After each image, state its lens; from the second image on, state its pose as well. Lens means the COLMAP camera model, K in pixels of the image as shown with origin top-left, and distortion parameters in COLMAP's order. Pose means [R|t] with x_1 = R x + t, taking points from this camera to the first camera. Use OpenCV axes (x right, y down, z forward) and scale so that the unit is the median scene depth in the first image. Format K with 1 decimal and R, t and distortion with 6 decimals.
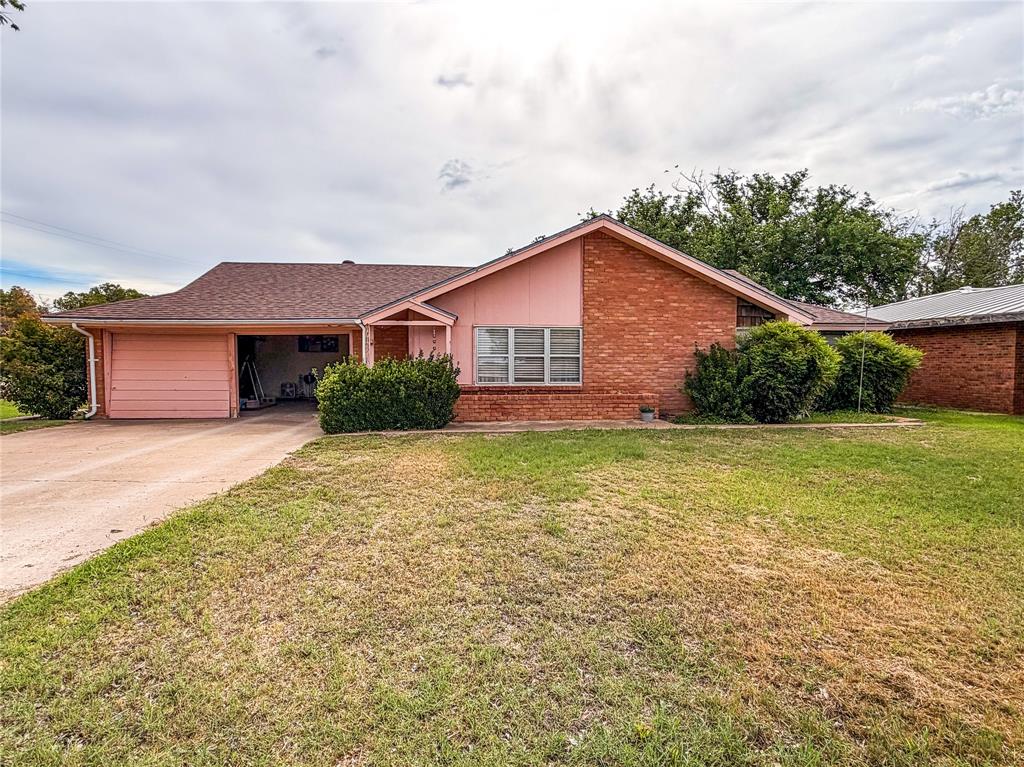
lens RADIAL K [[537.3, 0, 512.0], [0, 537.3, 383.5], [0, 0, 1]] dist [0.001250, 0.000153]
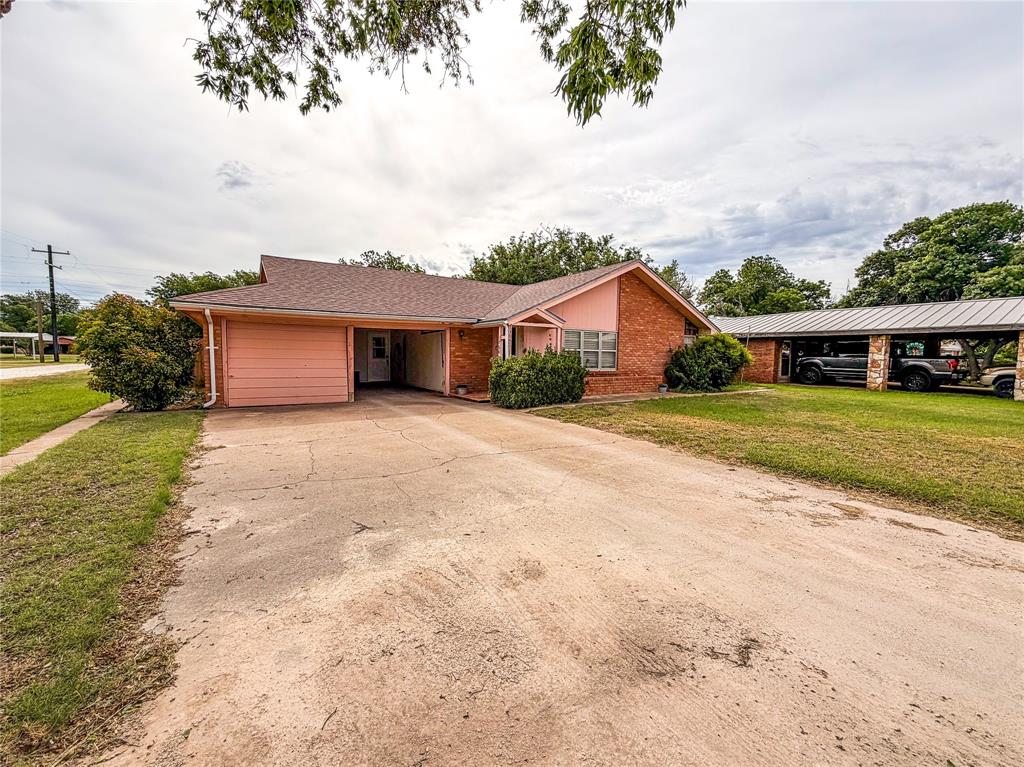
lens RADIAL K [[412.8, 0, 510.2], [0, 412.8, 384.2], [0, 0, 1]] dist [-0.000235, -0.000002]
pose [[0.893872, -0.020587, 0.447849, -0.631676], [0.005705, 0.999387, 0.034553, -0.000277], [-0.448285, -0.028331, 0.893441, 0.091630]]
